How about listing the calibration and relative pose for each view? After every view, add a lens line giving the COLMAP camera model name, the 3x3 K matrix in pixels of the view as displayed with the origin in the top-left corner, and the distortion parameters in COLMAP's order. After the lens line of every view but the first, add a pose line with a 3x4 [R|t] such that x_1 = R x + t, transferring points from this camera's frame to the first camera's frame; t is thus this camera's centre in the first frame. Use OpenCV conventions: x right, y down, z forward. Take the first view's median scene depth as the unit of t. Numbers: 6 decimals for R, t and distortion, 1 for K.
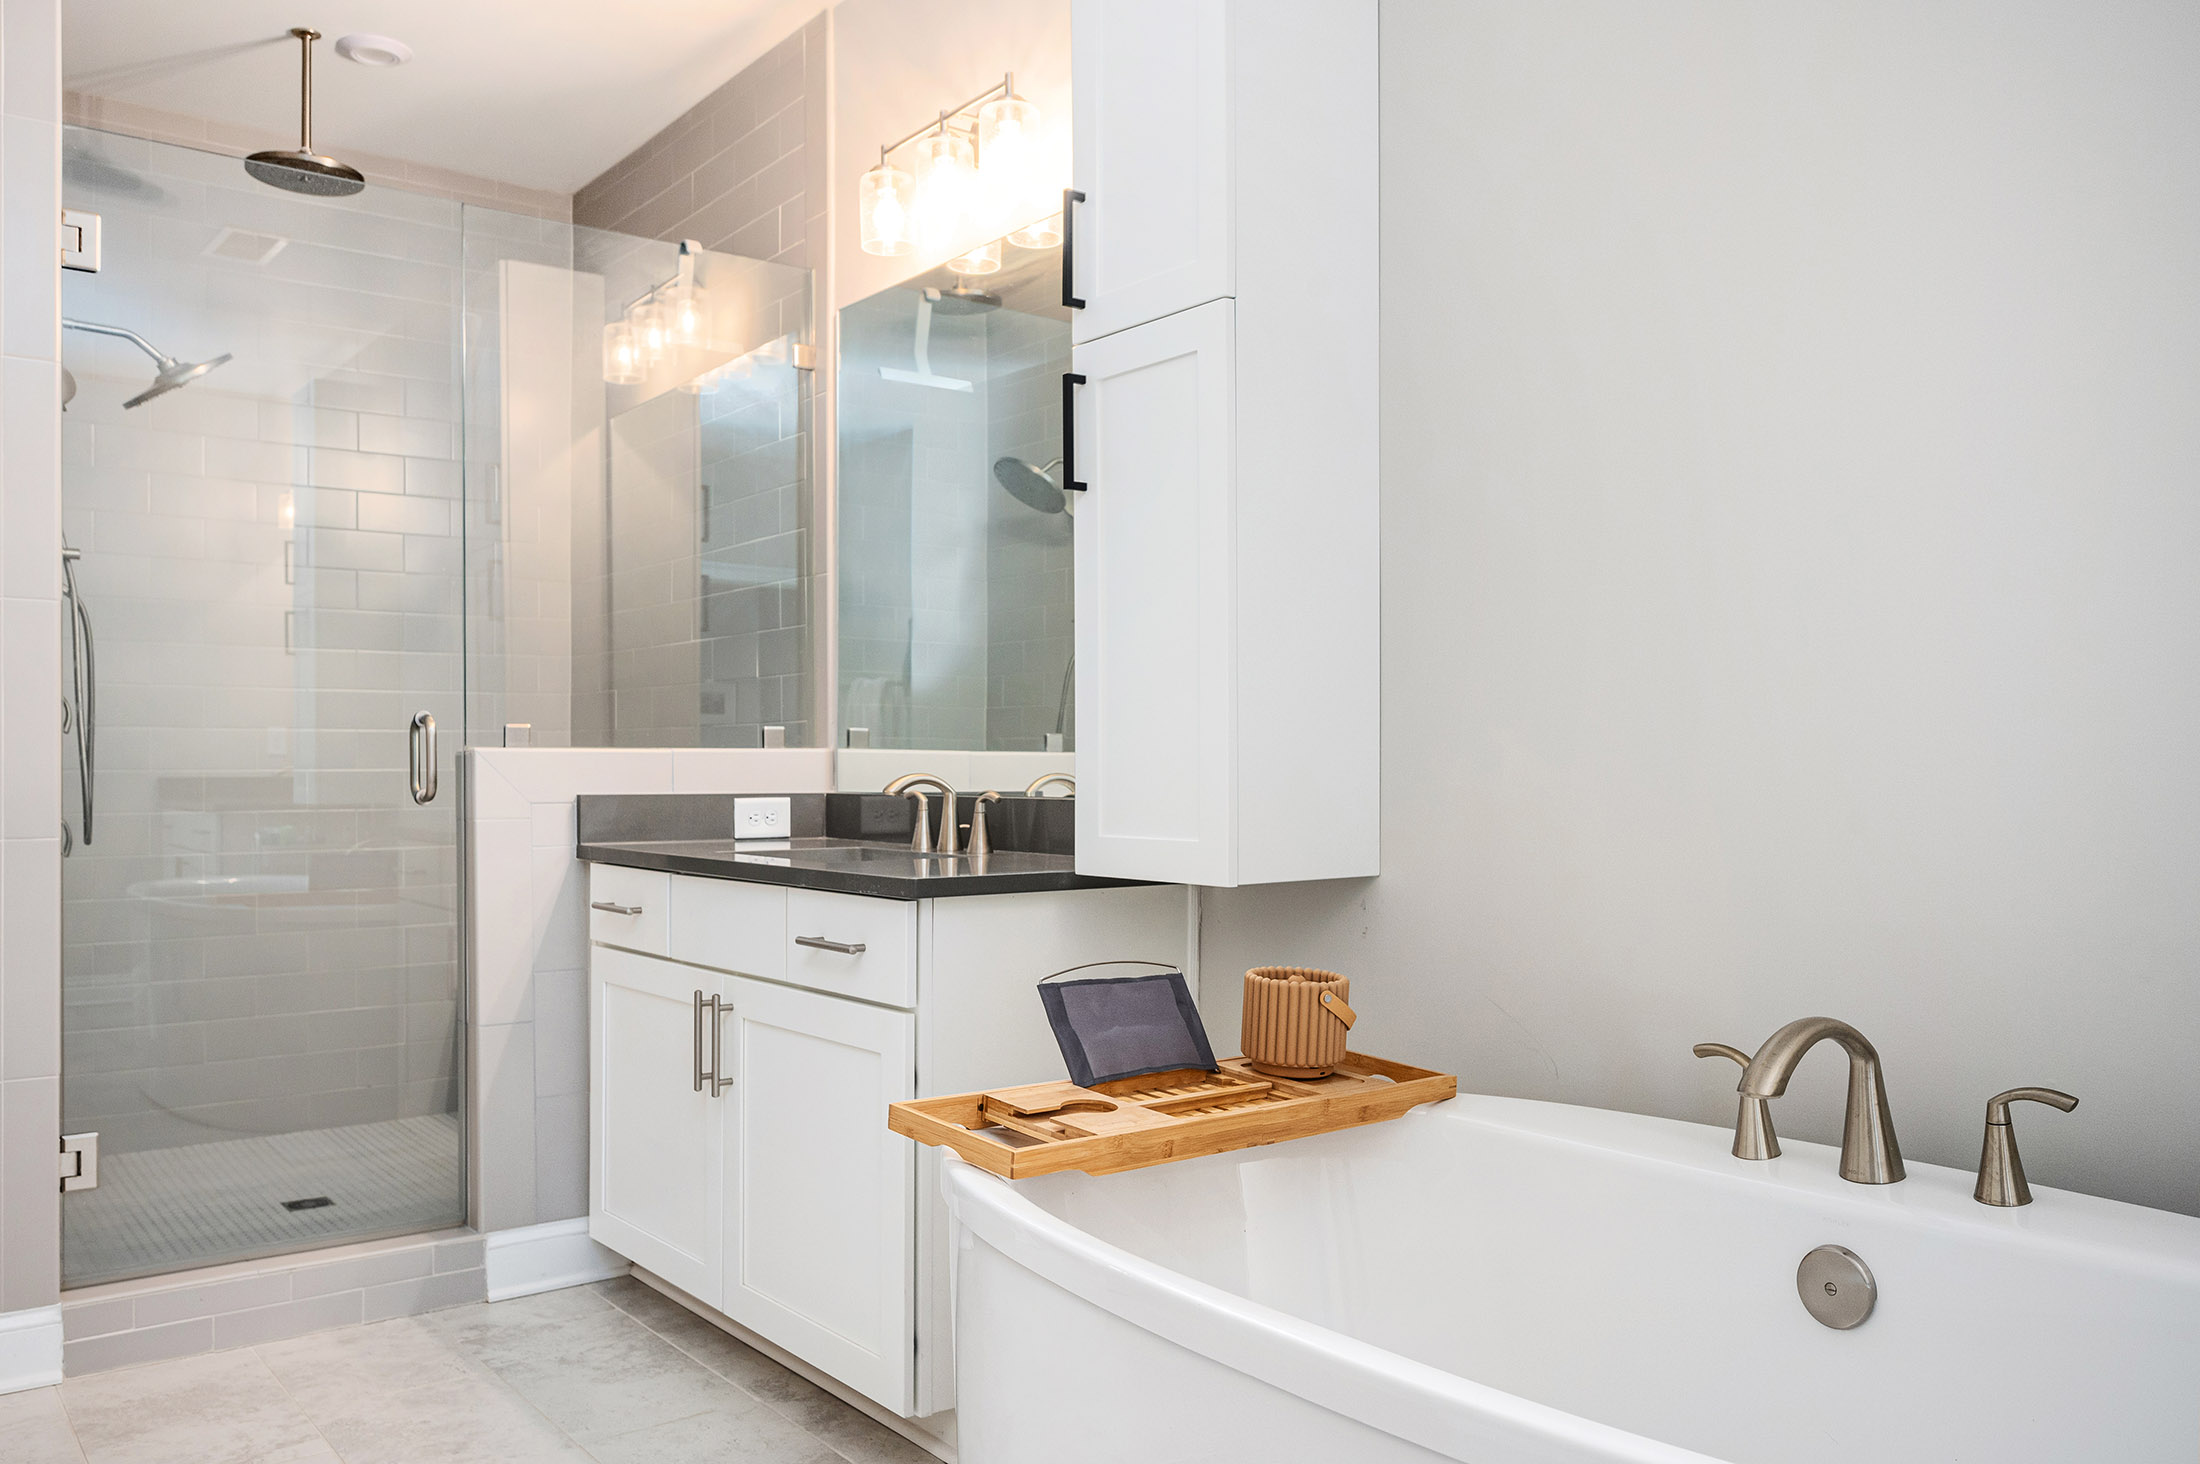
lens RADIAL K [[1659.9, 0, 1118.1], [0, 1659.9, 778.5], [0, 0, 1]] dist [-0.012384, 0.004644]
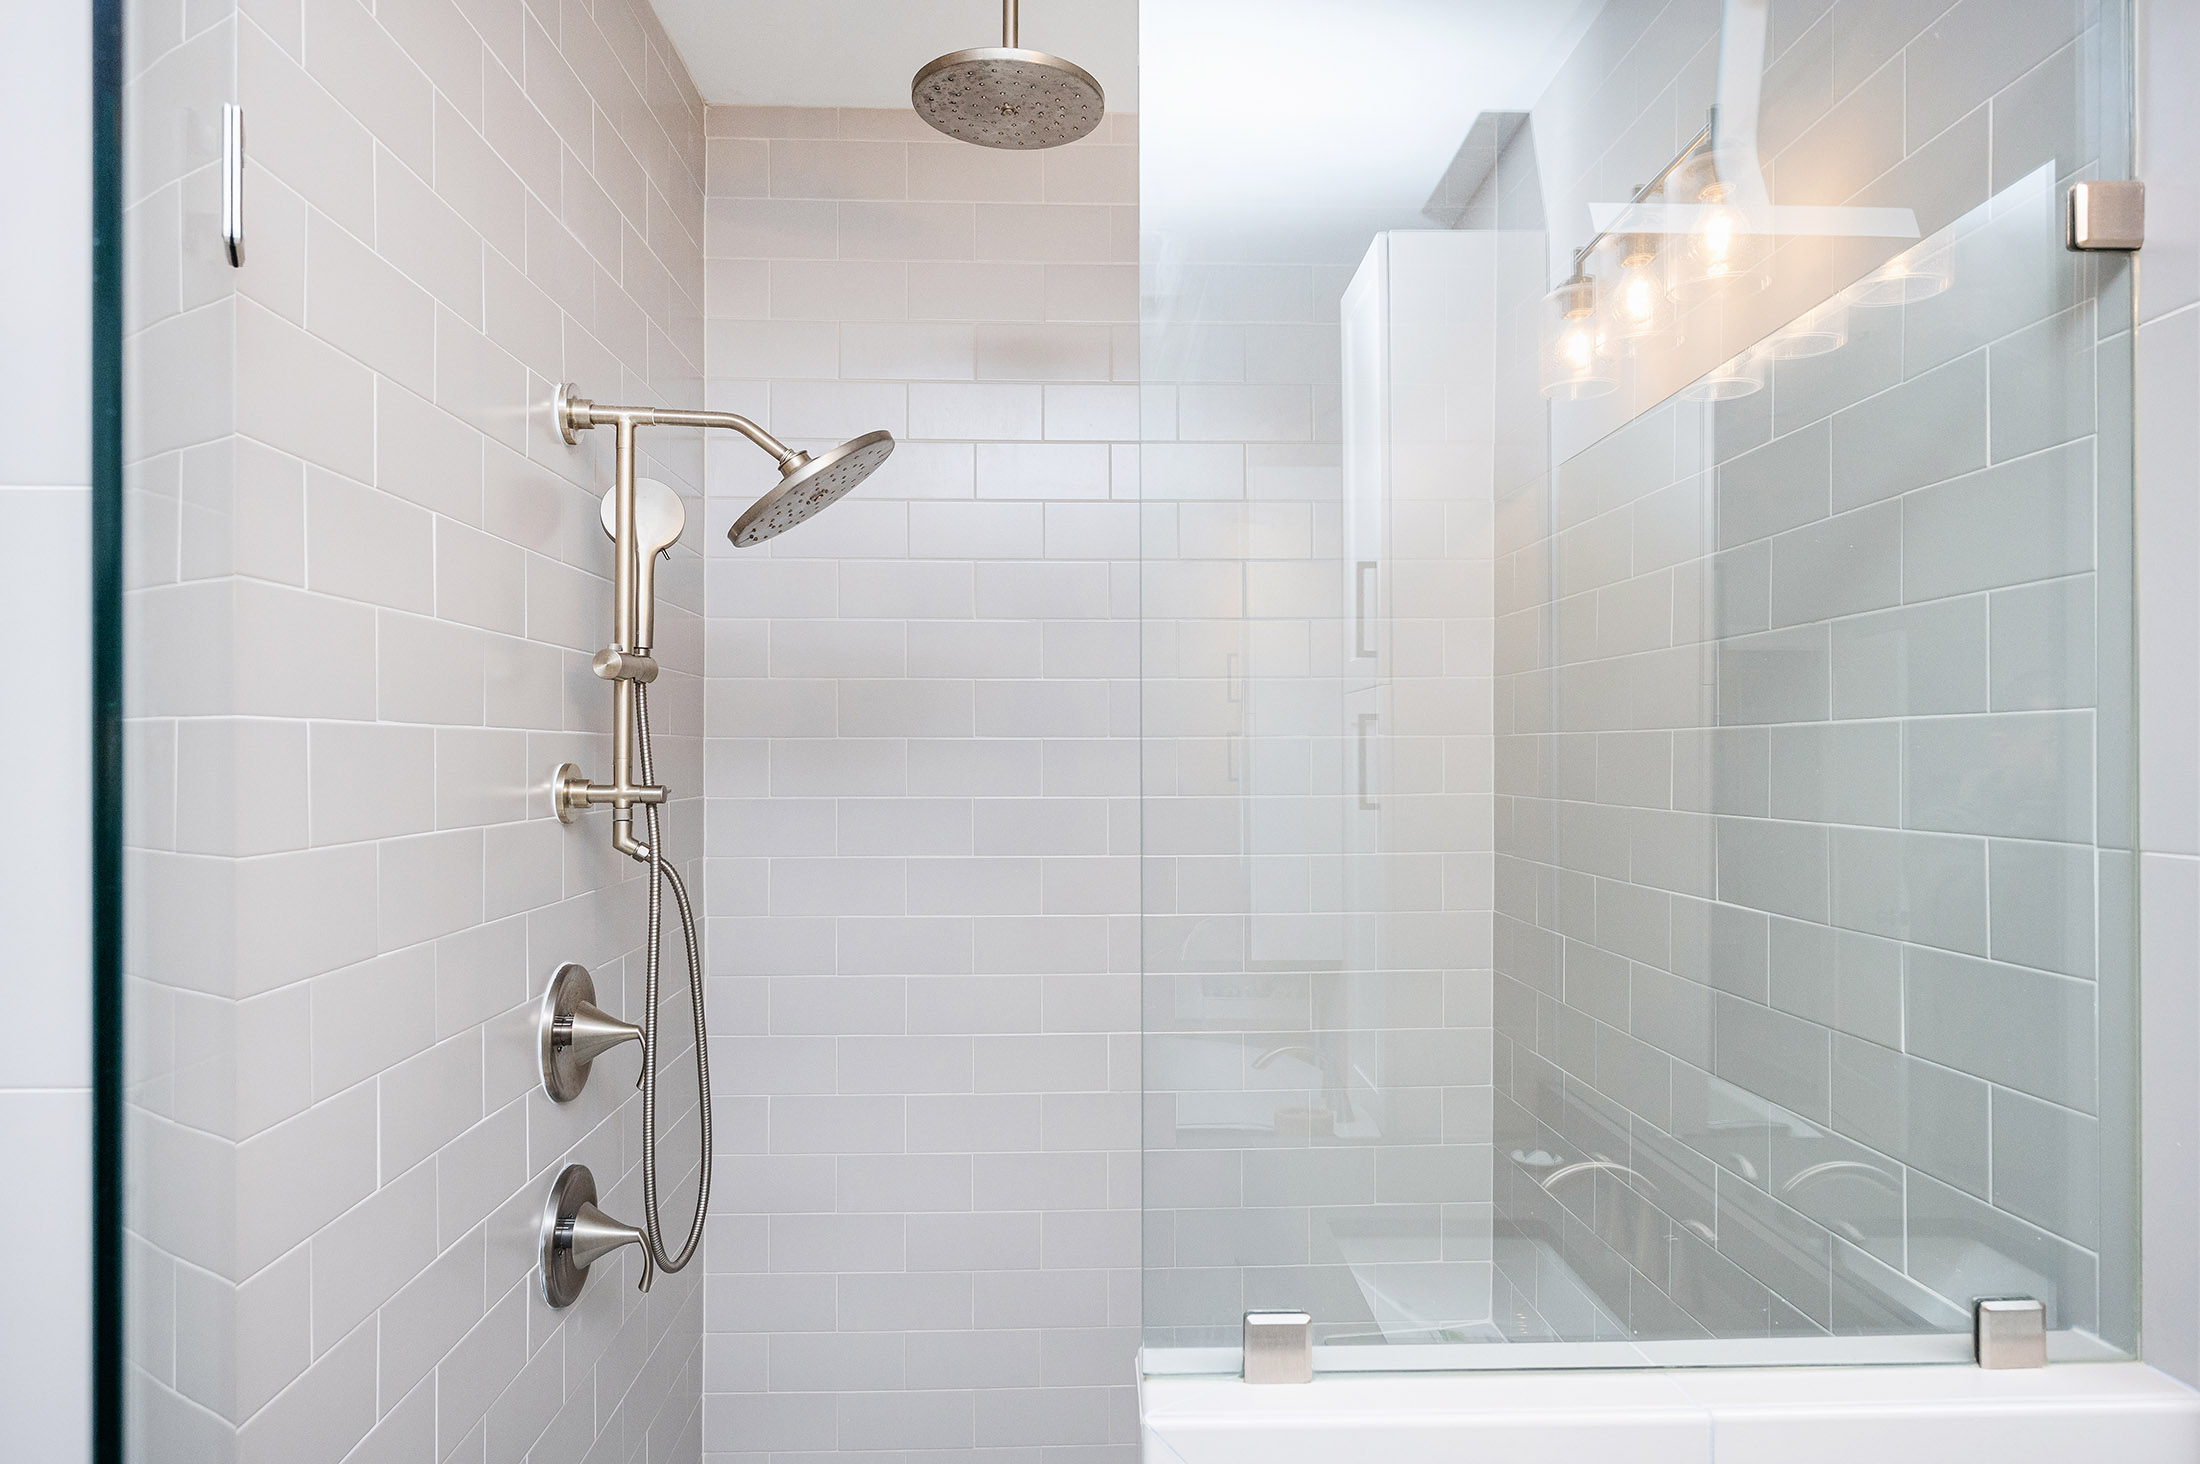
lens RADIAL K [[1358.2, 0, 1096.5], [0, 1358.2, 745.1], [0, 0, 1]] dist [0.007499, 0.000556]
pose [[0.804654, -0.000748, -0.593743, -0.226906], [-0.005335, 0.999950, -0.008489, -0.168101], [0.593720, 0.009998, 0.804610, 0.775926]]
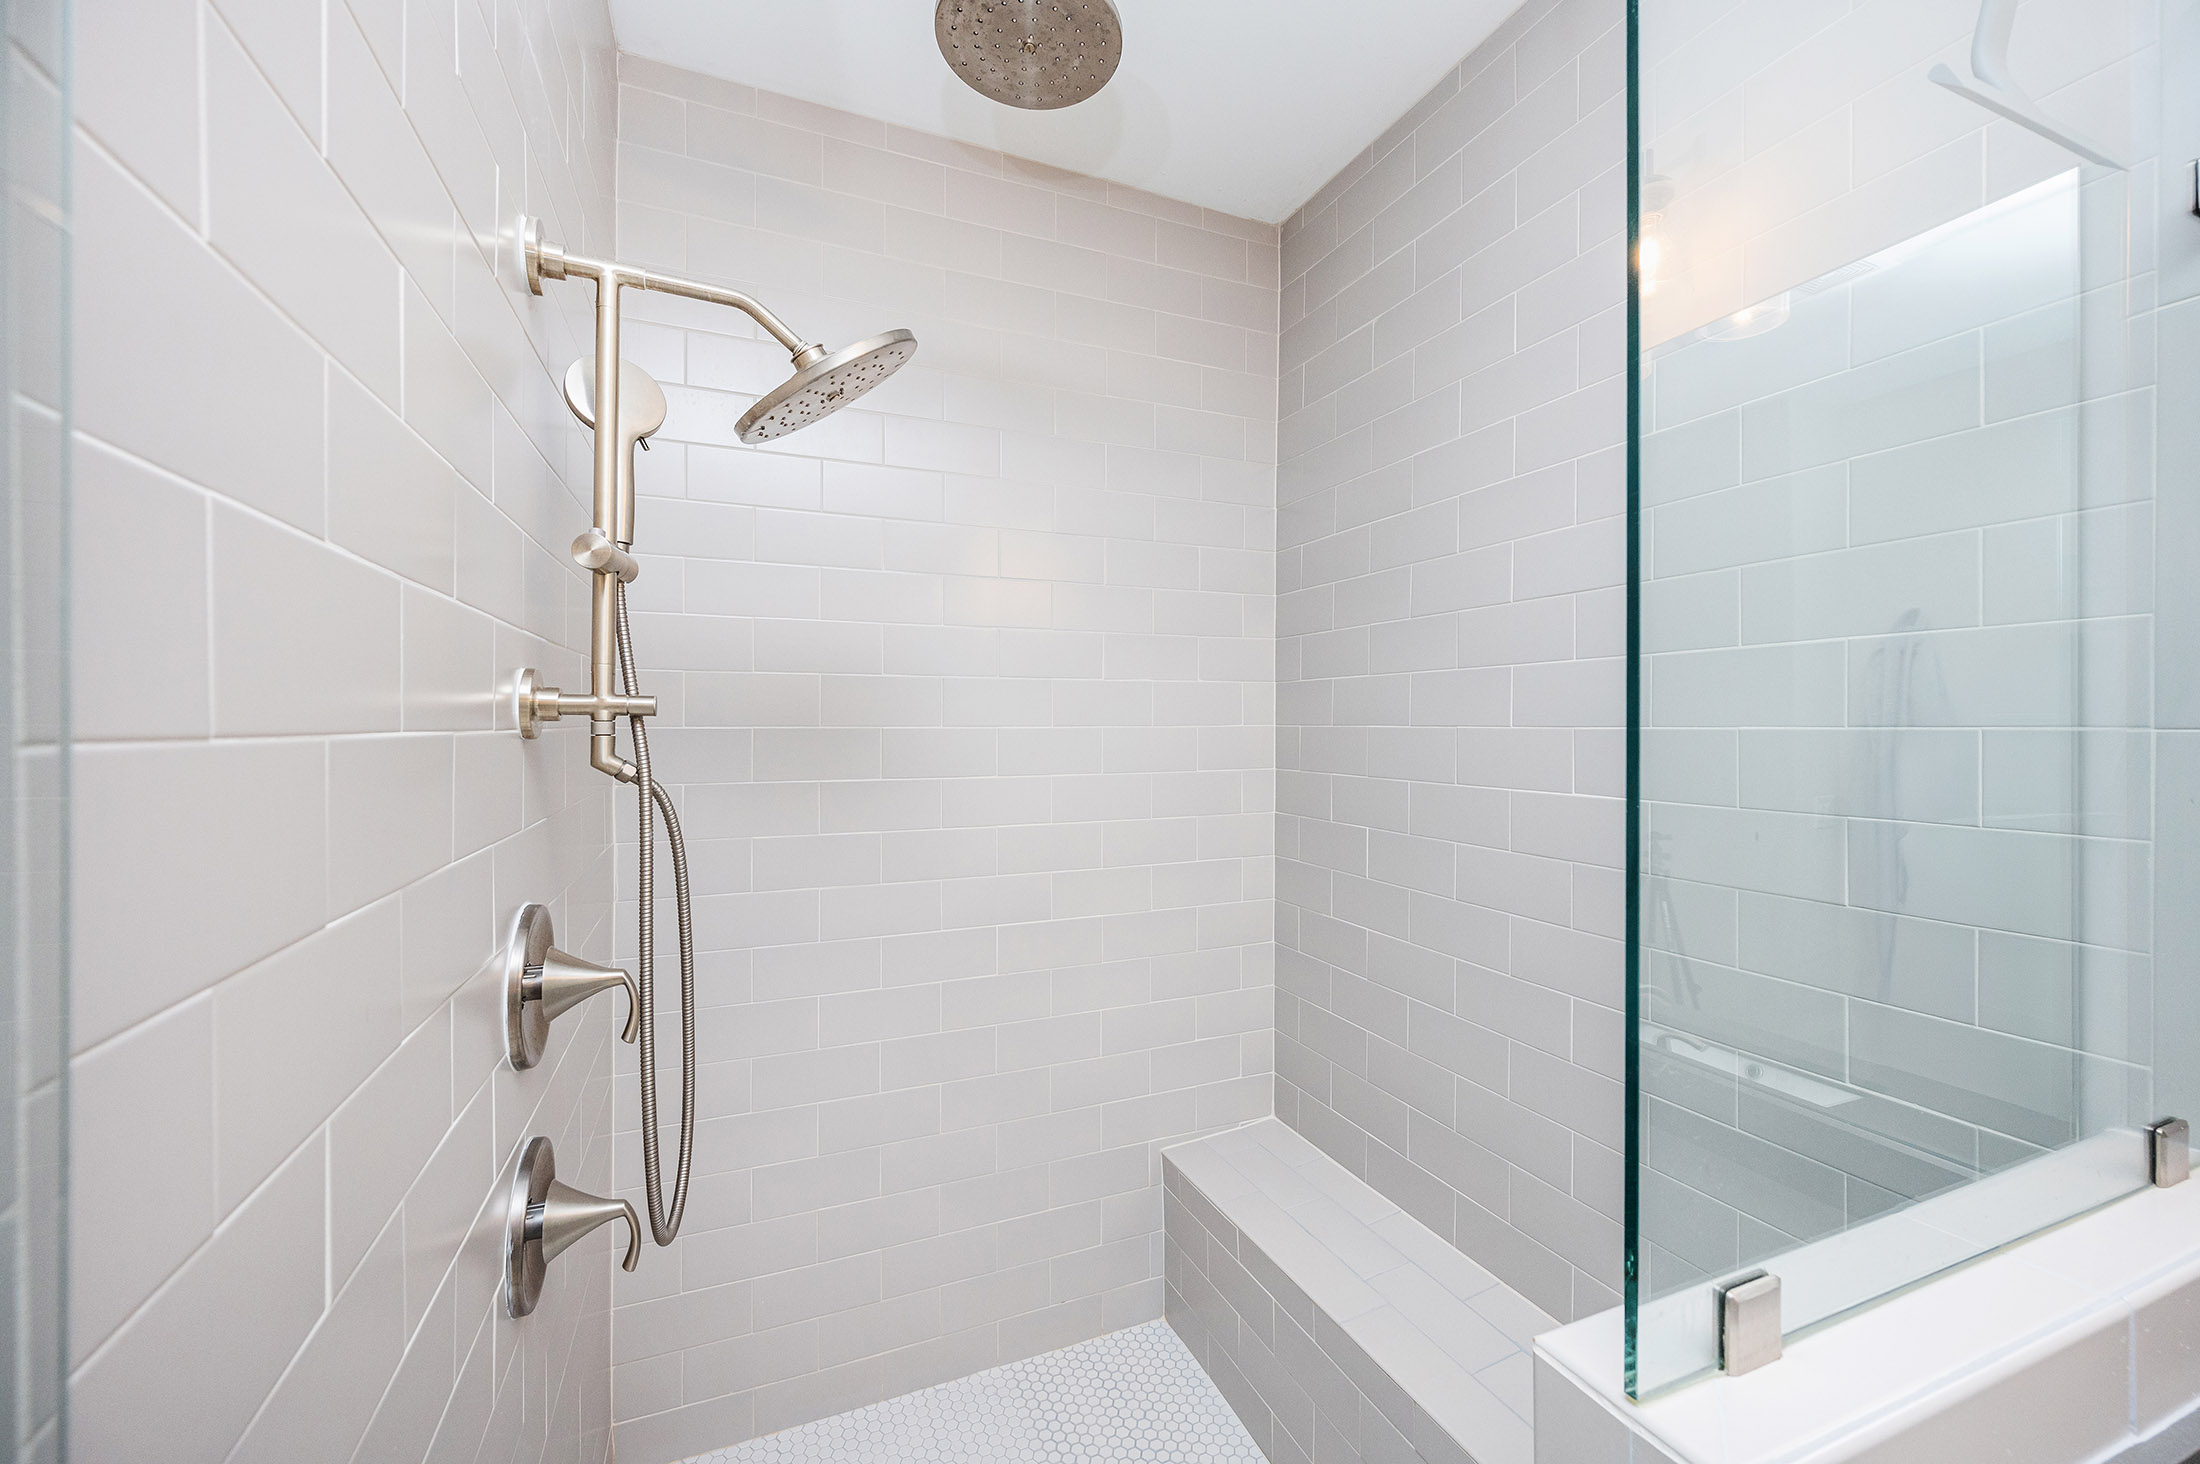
lens RADIAL K [[893.8, 0, 1101.0], [0, 893.8, 732.0], [0, 0, 1]] dist [-0.009501, -0.000290]
pose [[0.958882, 0.007107, -0.283716, -0.455178], [-0.009165, 0.999940, -0.005925, -0.141570], [0.283657, 0.008282, 0.958890, 0.855887]]
